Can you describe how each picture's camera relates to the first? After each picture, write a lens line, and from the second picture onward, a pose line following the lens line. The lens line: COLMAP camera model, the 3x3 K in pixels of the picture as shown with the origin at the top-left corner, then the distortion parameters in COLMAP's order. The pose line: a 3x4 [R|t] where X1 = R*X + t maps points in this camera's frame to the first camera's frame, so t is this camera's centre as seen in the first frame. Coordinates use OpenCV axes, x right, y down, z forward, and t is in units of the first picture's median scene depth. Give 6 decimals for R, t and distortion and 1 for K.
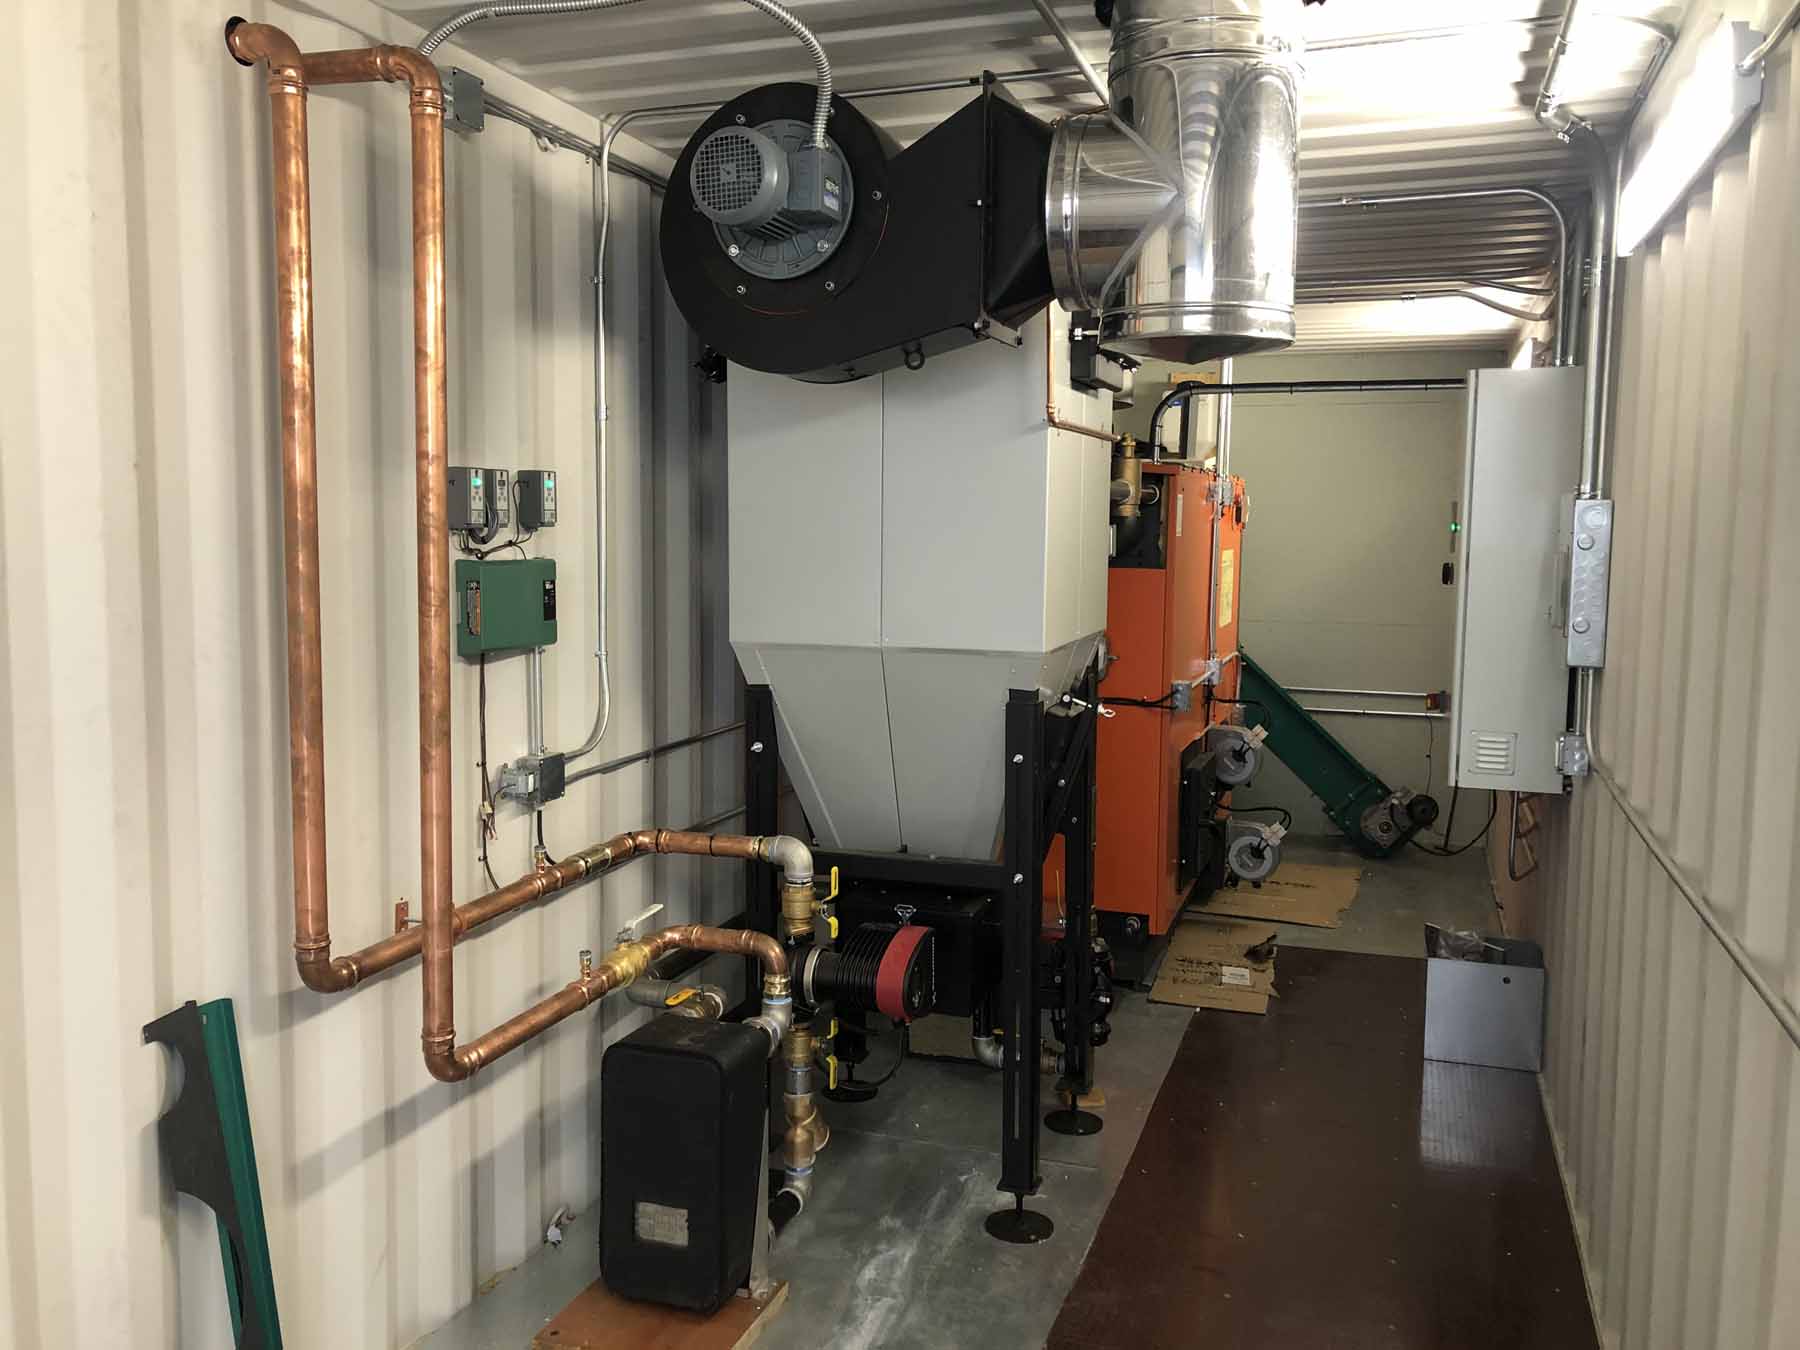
lens RADIAL K [[1488.3, 0, 848.5], [0, 1488.3, 709.0], [0, 0, 1]] dist [-0.004875, -0.007222]
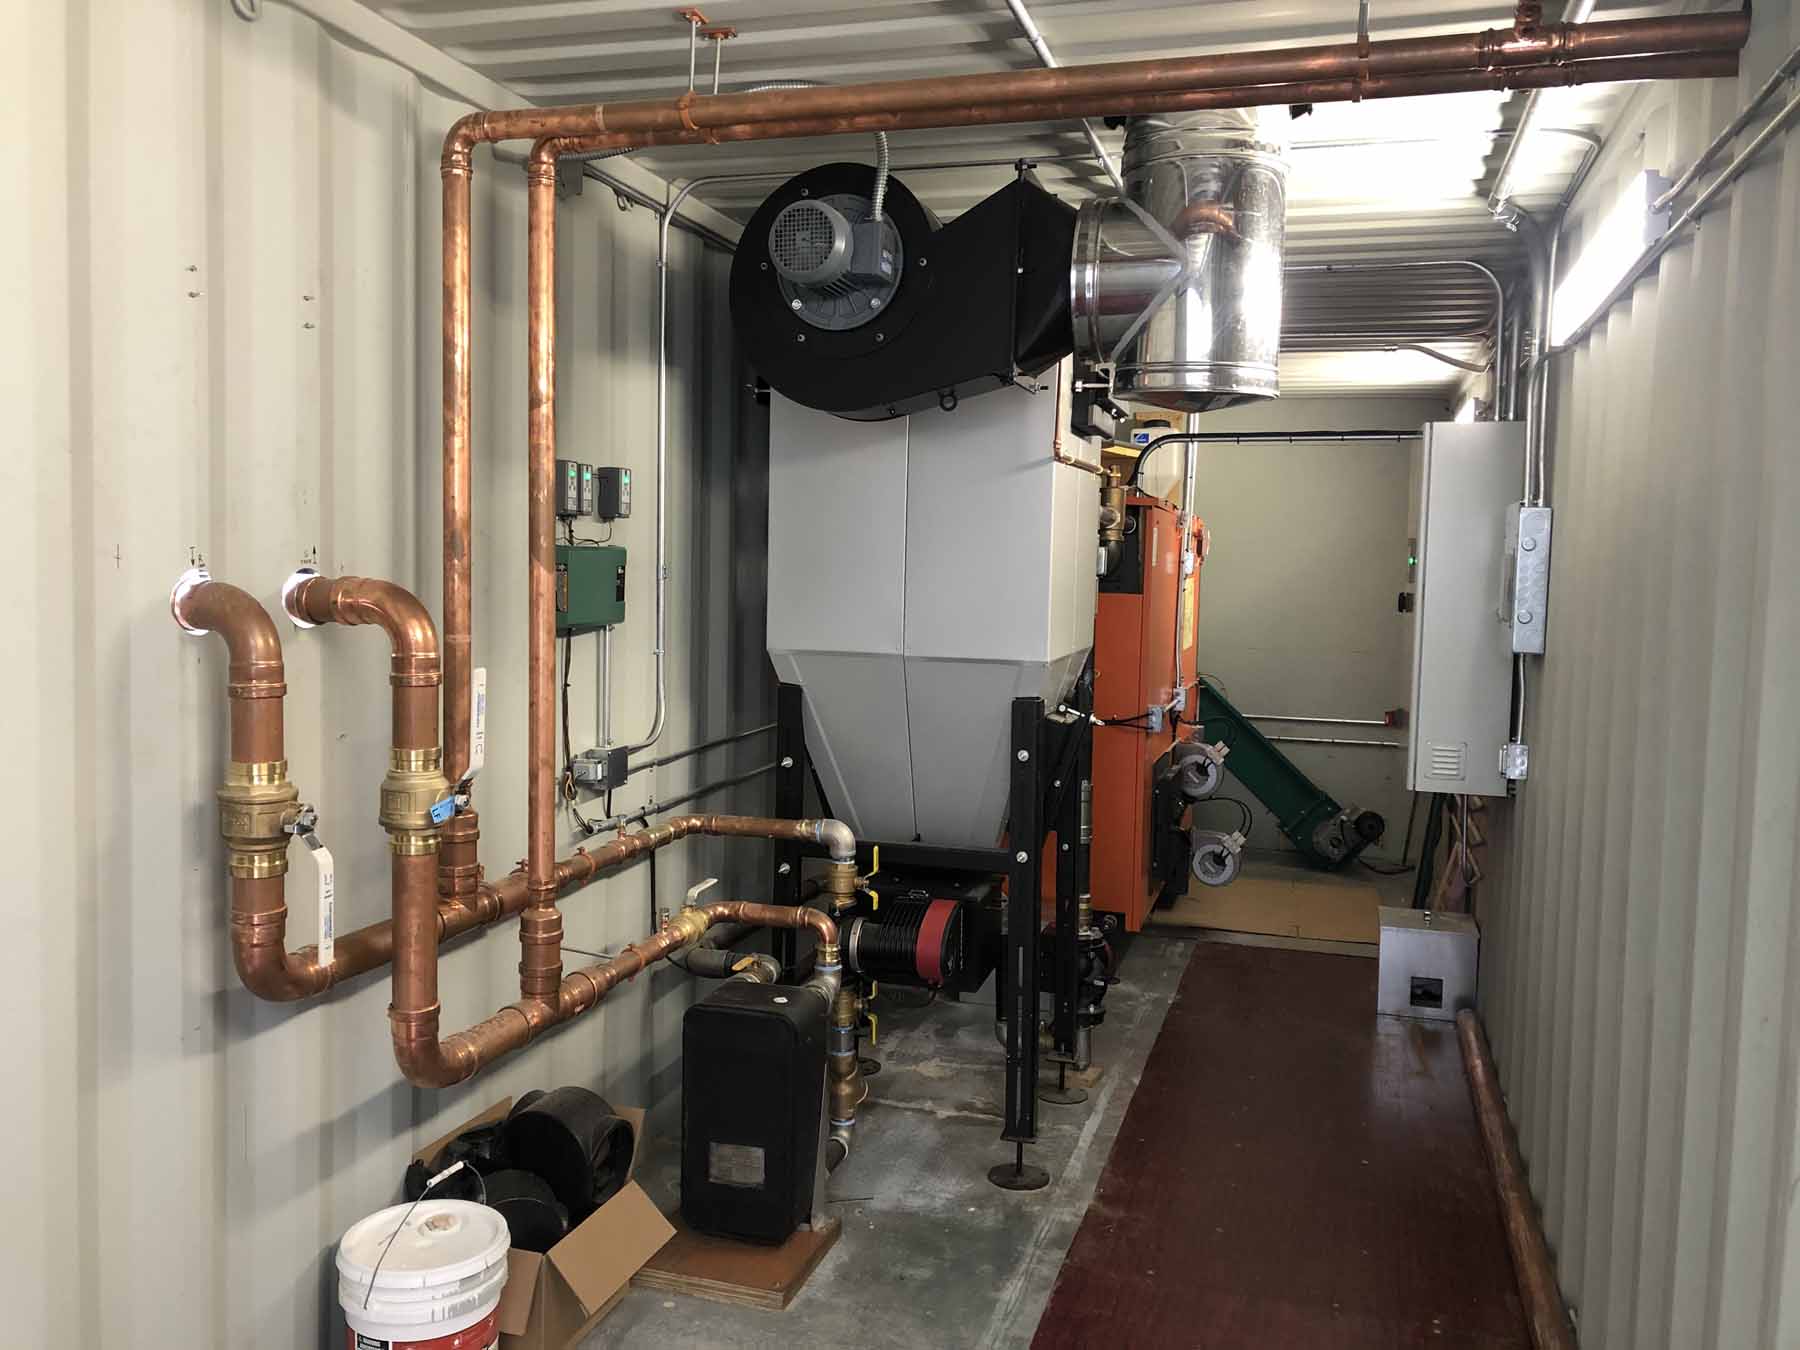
lens RADIAL K [[1480.5, 0, 900.0], [0, 1480.5, 675.0], [0, 0, 1]] dist [0.039633, -0.012163]
pose [[0.997653, 0.014455, 0.066928, -0.064224], [-0.011853, 0.999165, -0.039108, 0.017846], [-0.067437, 0.038223, 0.996991, -0.119674]]
